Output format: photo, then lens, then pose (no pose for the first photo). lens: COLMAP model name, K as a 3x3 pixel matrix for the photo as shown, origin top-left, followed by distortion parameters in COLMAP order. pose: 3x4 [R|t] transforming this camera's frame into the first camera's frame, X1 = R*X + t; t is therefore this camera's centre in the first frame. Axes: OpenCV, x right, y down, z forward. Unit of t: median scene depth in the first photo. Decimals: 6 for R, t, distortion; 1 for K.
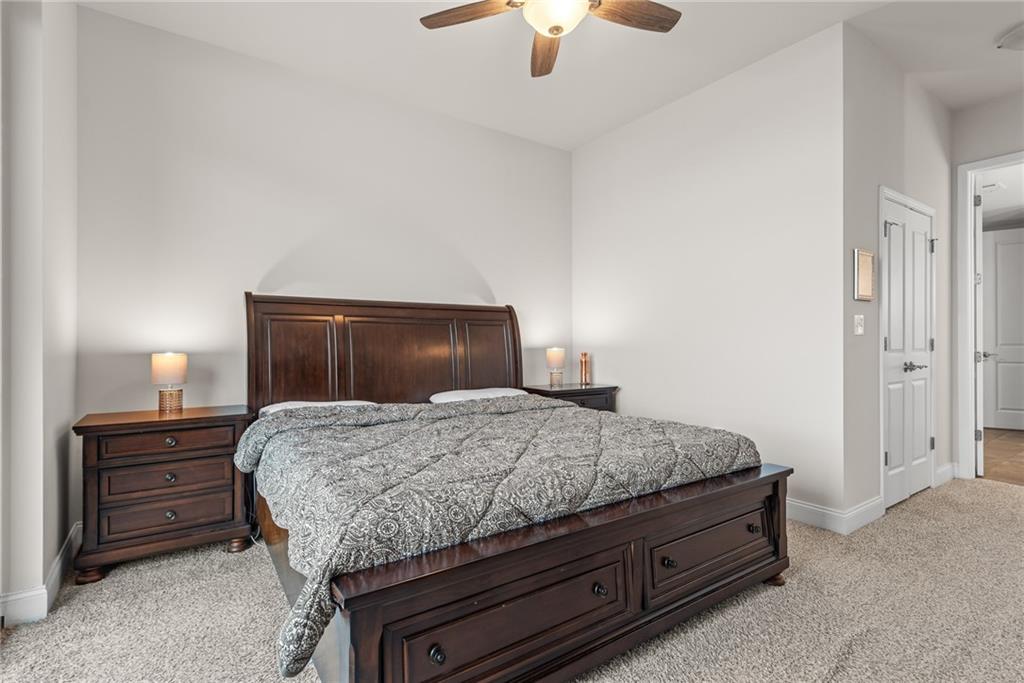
lens RADIAL K [[480.9, 0, 516.5], [0, 480.9, 343.8], [0, 0, 1]] dist [0.015831, -0.003837]
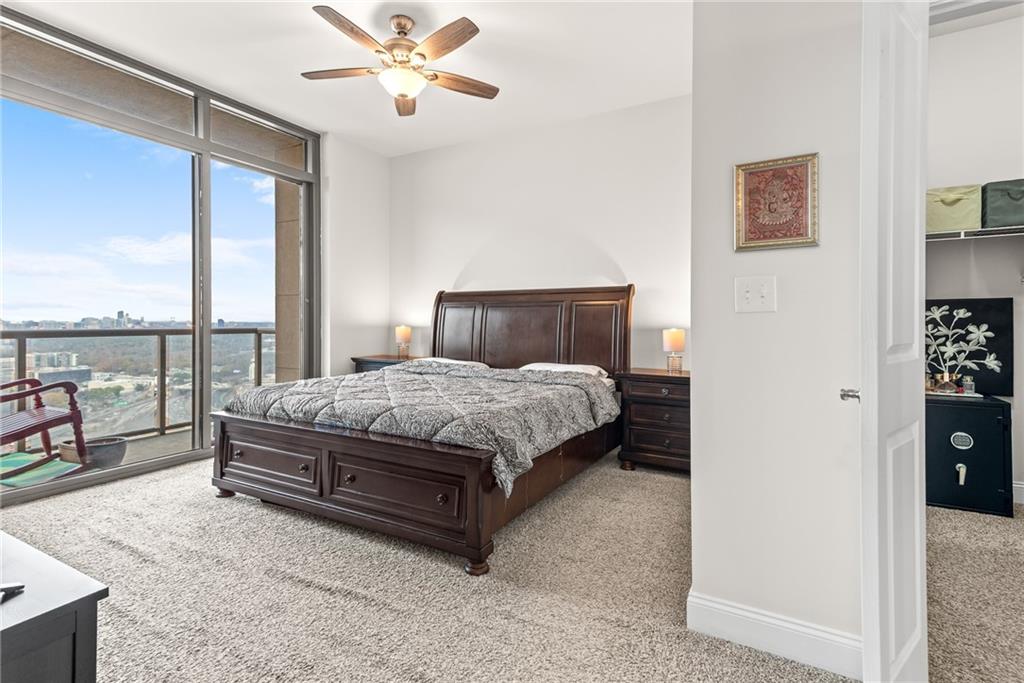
lens RADIAL K [[480.9, 0, 503.5], [0, 480.9, 315.0], [0, 0, 1]] dist [0.015831, -0.003837]
pose [[0.449105, -0.006880, -0.893453, 1.368500], [-0.008102, 0.999898, -0.011773, -0.009262], [0.893442, 0.012526, 0.449003, 0.586322]]
